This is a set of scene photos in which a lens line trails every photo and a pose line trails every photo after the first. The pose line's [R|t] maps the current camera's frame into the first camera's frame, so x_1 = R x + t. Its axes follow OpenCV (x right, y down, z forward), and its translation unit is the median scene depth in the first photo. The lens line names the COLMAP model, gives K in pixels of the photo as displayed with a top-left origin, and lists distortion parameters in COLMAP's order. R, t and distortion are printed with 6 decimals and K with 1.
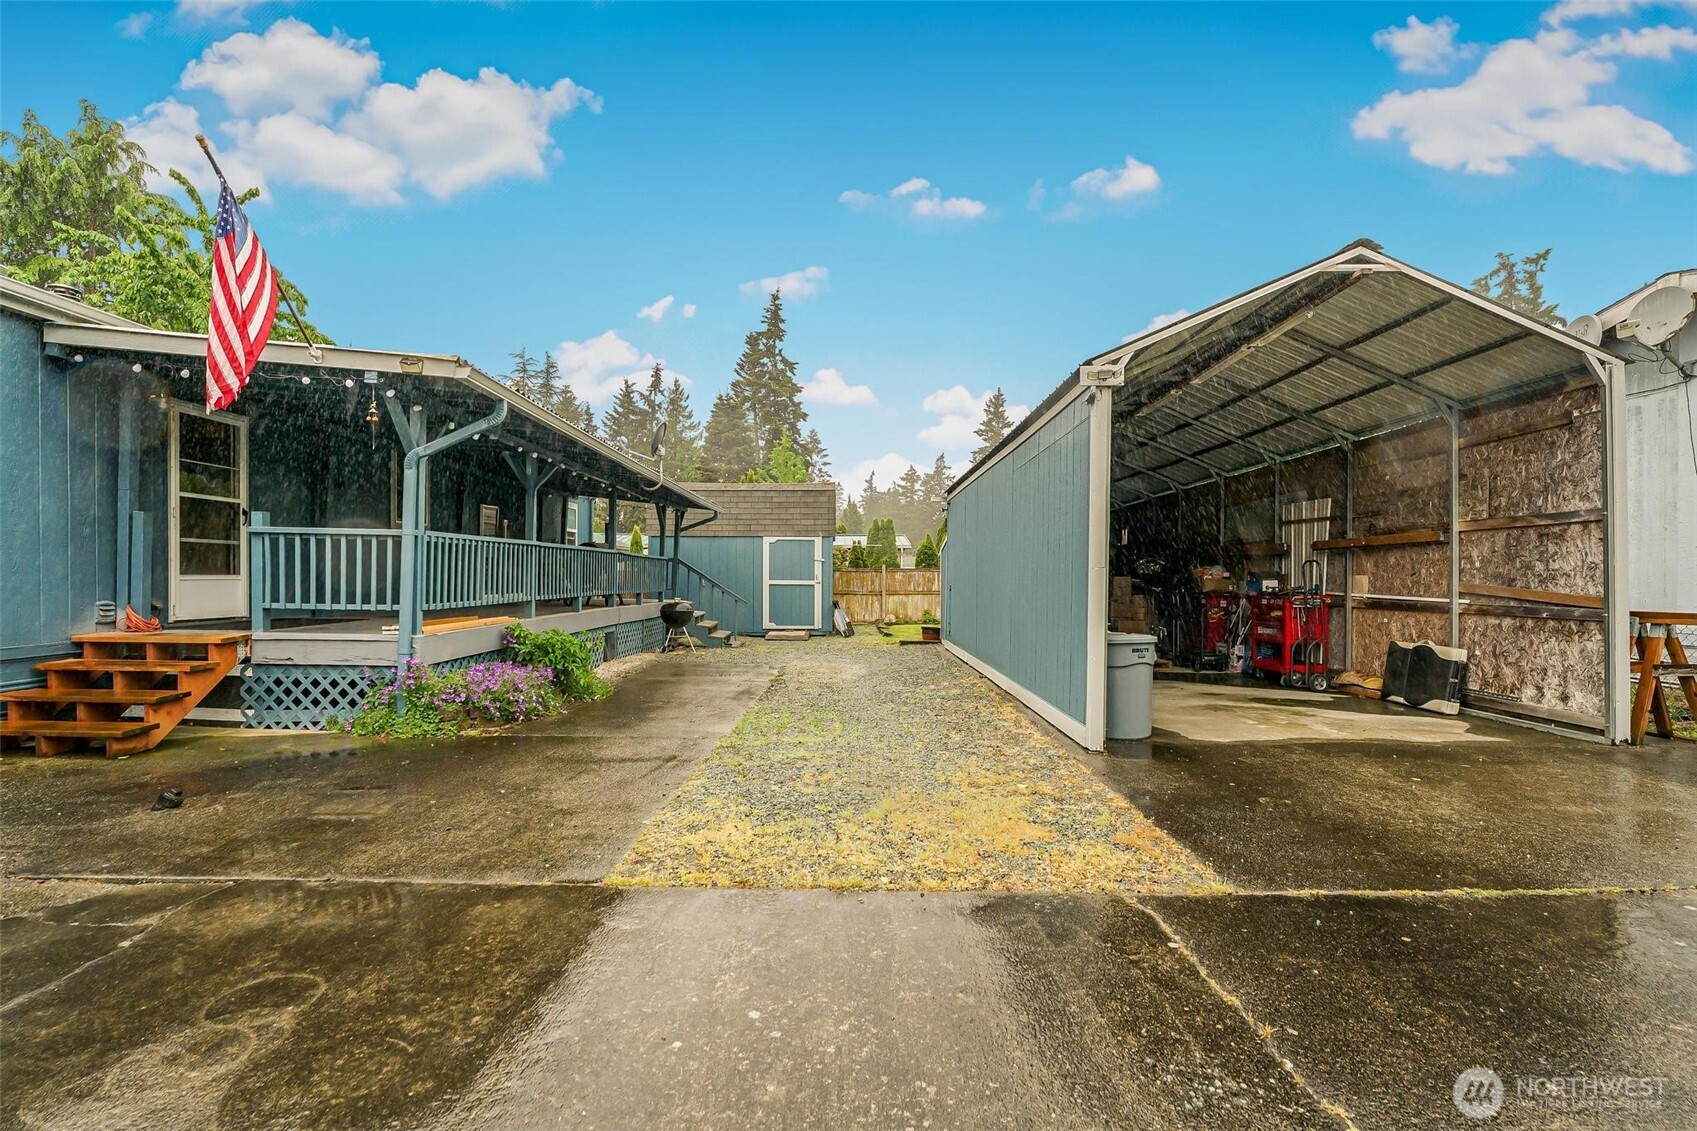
lens RADIAL K [[787.7, 0, 851.2], [0, 787.7, 570.4], [0, 0, 1]] dist [-0.009906, -0.000376]
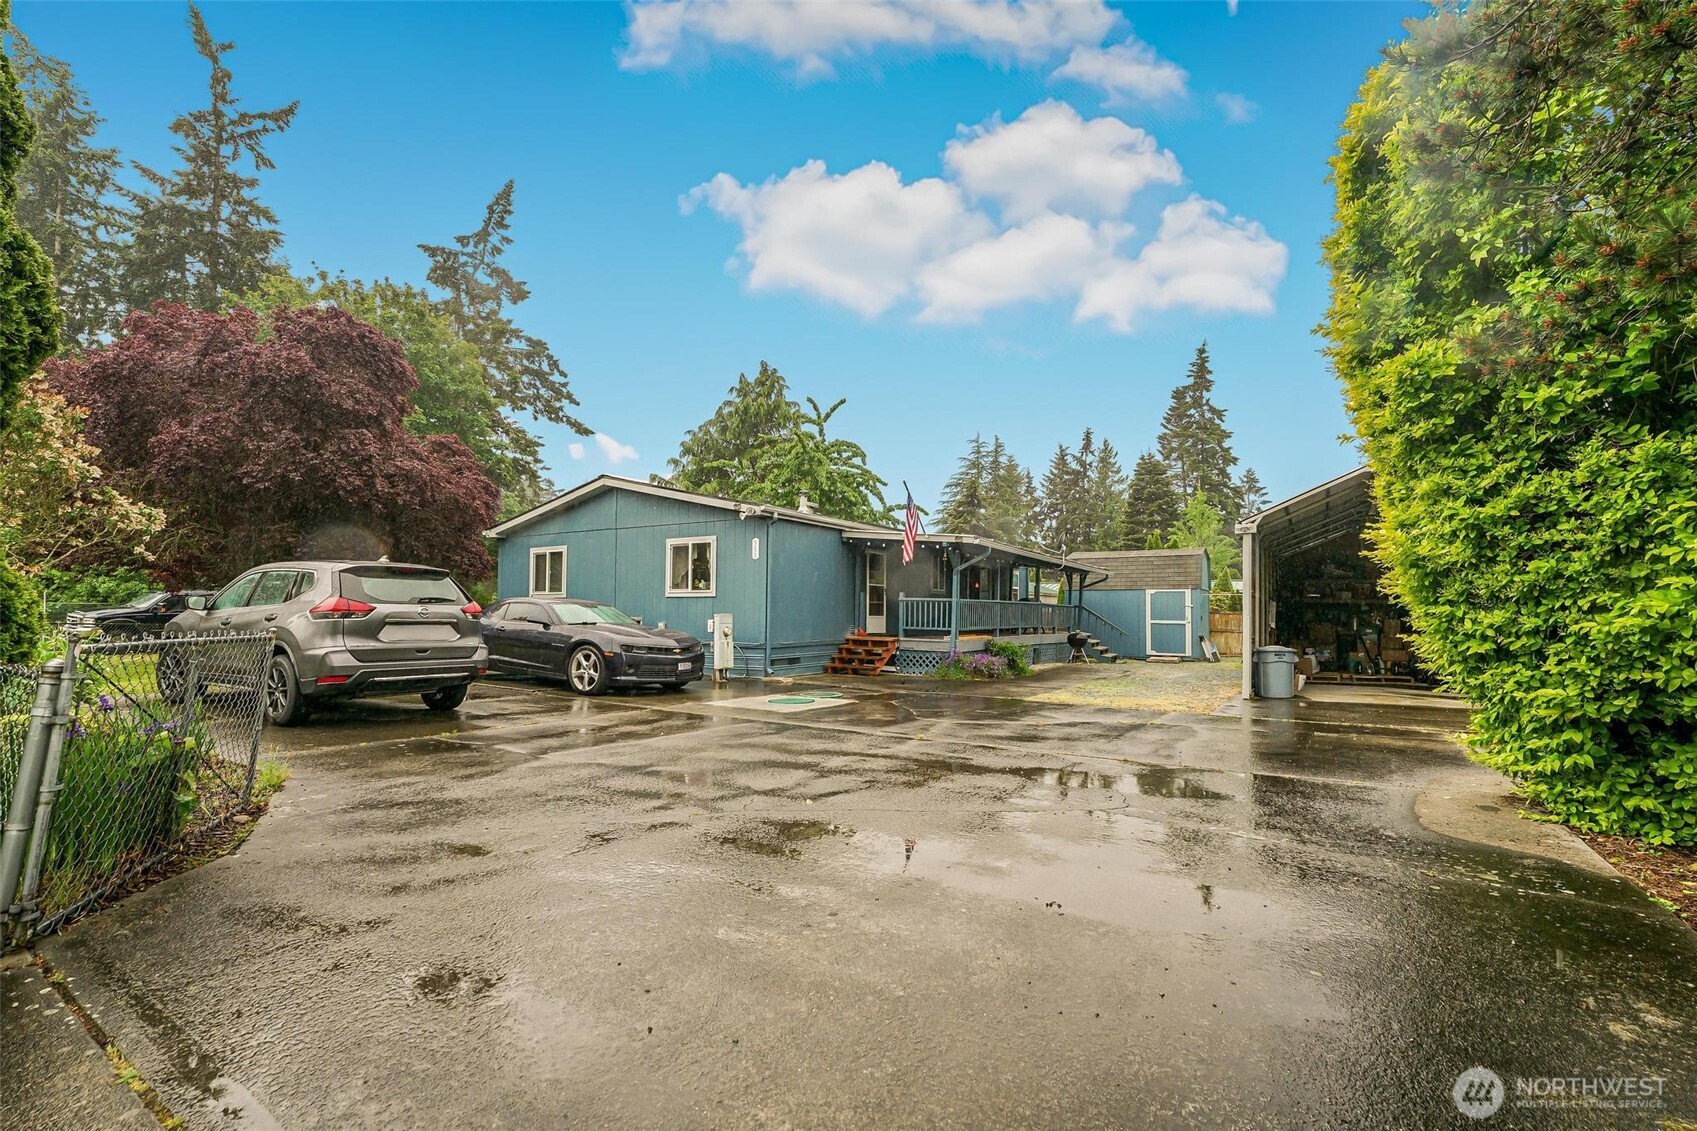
lens RADIAL K [[722.5, 0, 856.0], [0, 722.5, 593.7], [0, 0, 1]] dist [-0.011010, -0.000339]
pose [[0.847967, -0.010217, -0.529951, 0.135414], [-0.002176, 0.999739, -0.022757, -0.004616], [0.530045, 0.020450, 0.847723, -0.381740]]
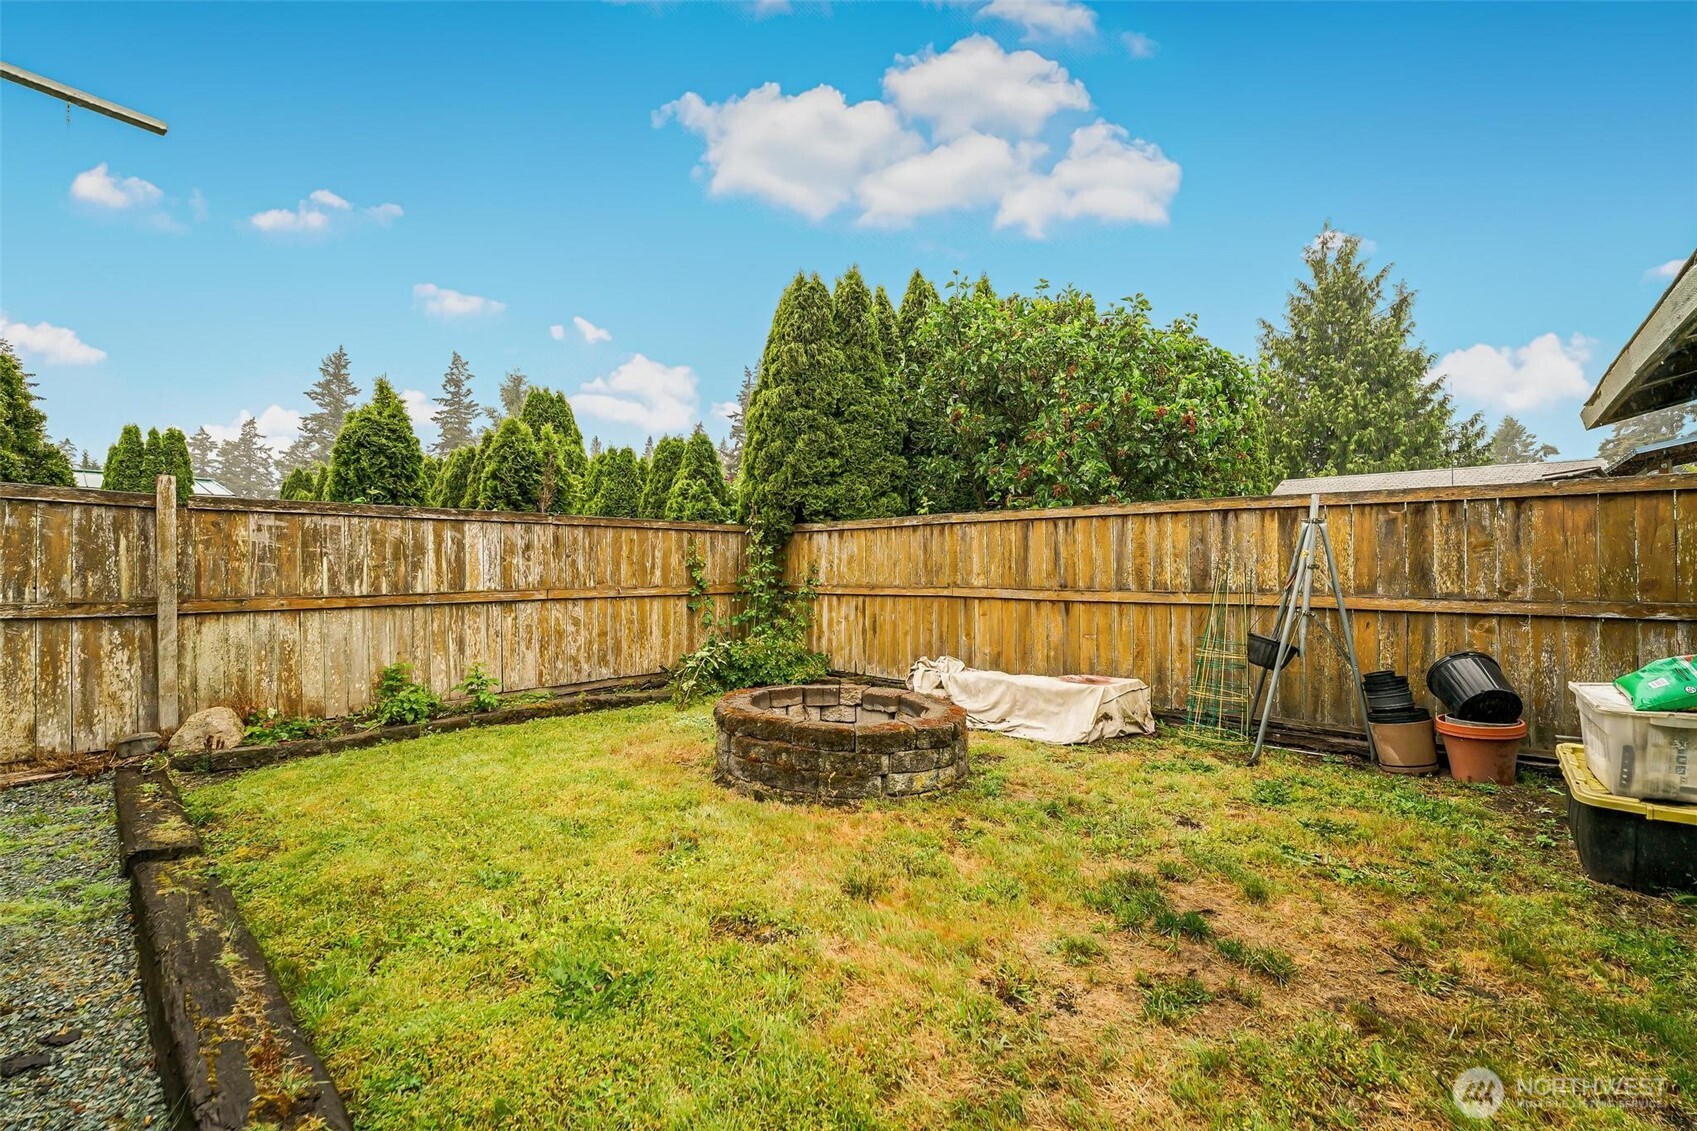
lens RADIAL K [[713.9, 0, 837.9], [0, 713.9, 569.9], [0, 0, 1]] dist [-0.003853, -0.000283]
pose [[0.691488, -0.002008, 0.722385, 0.035979], [-0.004668, 0.999963, 0.007248, 0.020356], [-0.722373, -0.008384, 0.691453, 0.946185]]
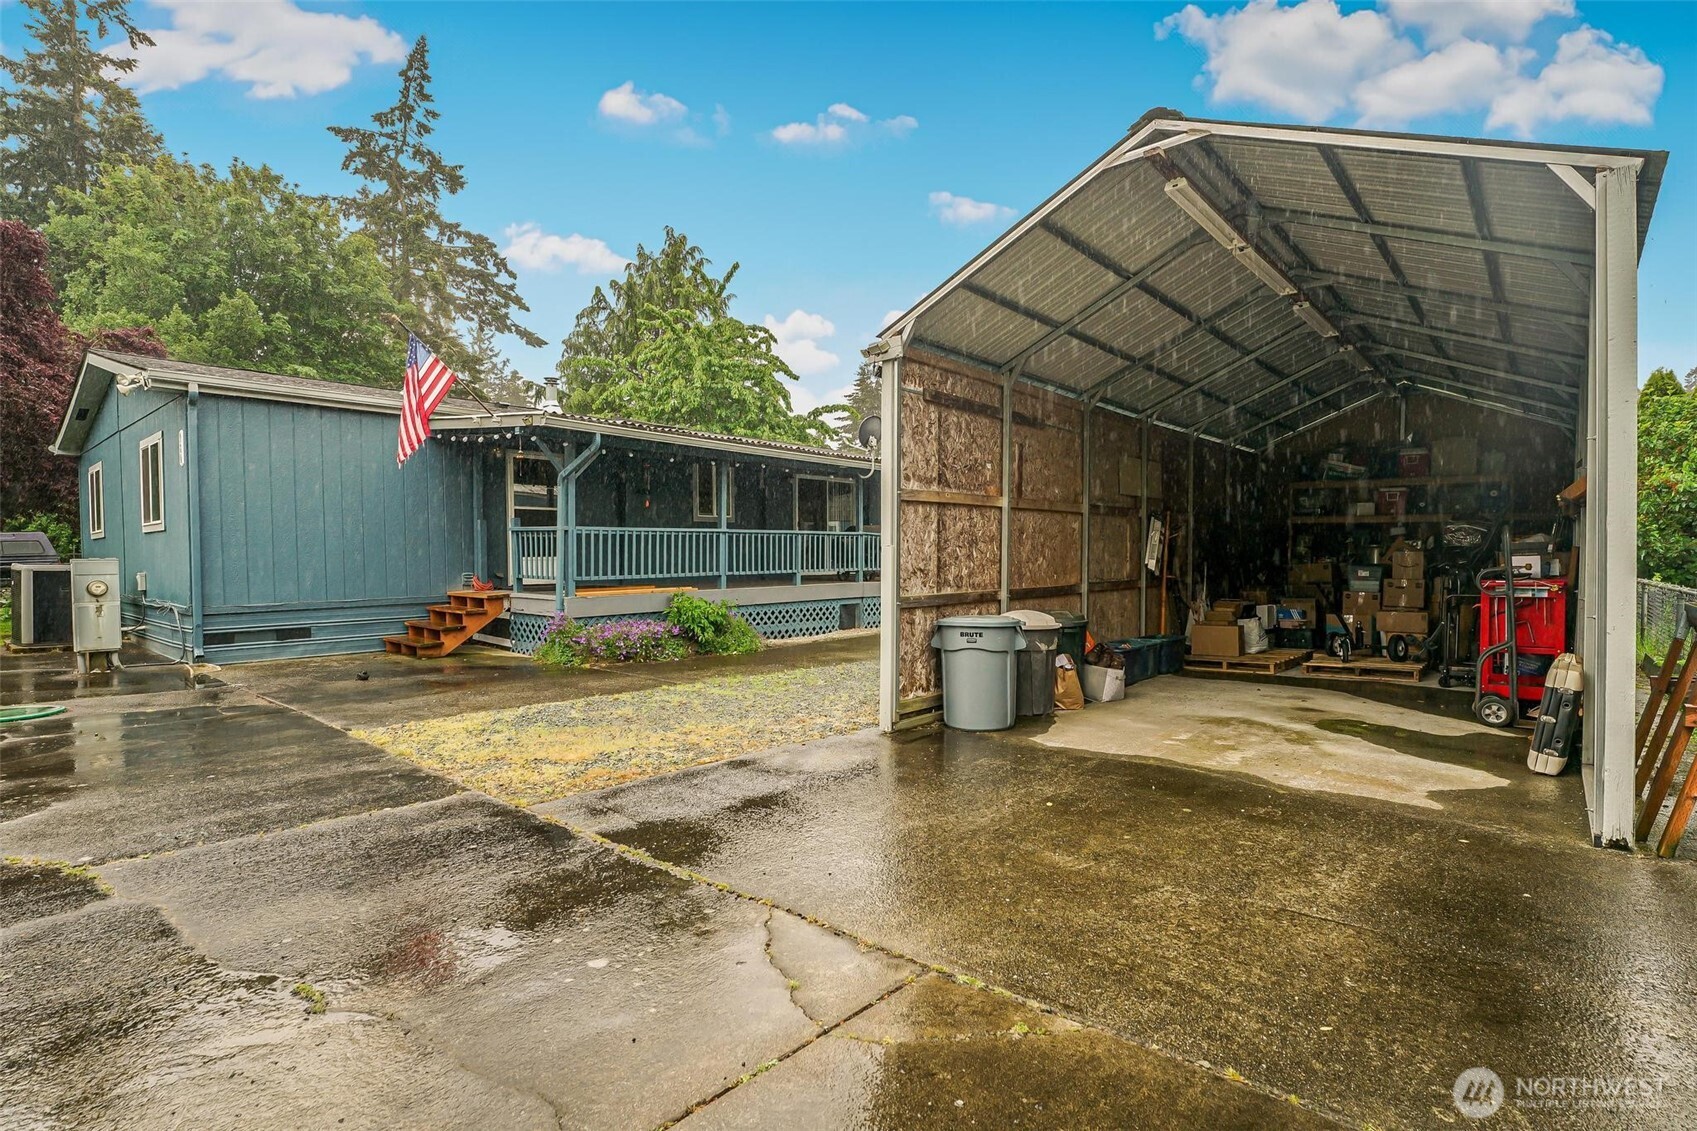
lens RADIAL K [[812.8, 0, 843.2], [0, 812.8, 576.6], [0, 0, 1]] dist [-0.002889, 0.001820]
pose [[0.757141, 0.011255, -0.653154, 0.277707], [0.012369, 0.999425, 0.031560, 0.000391], [0.653134, -0.031974, 0.756567, 0.056857]]
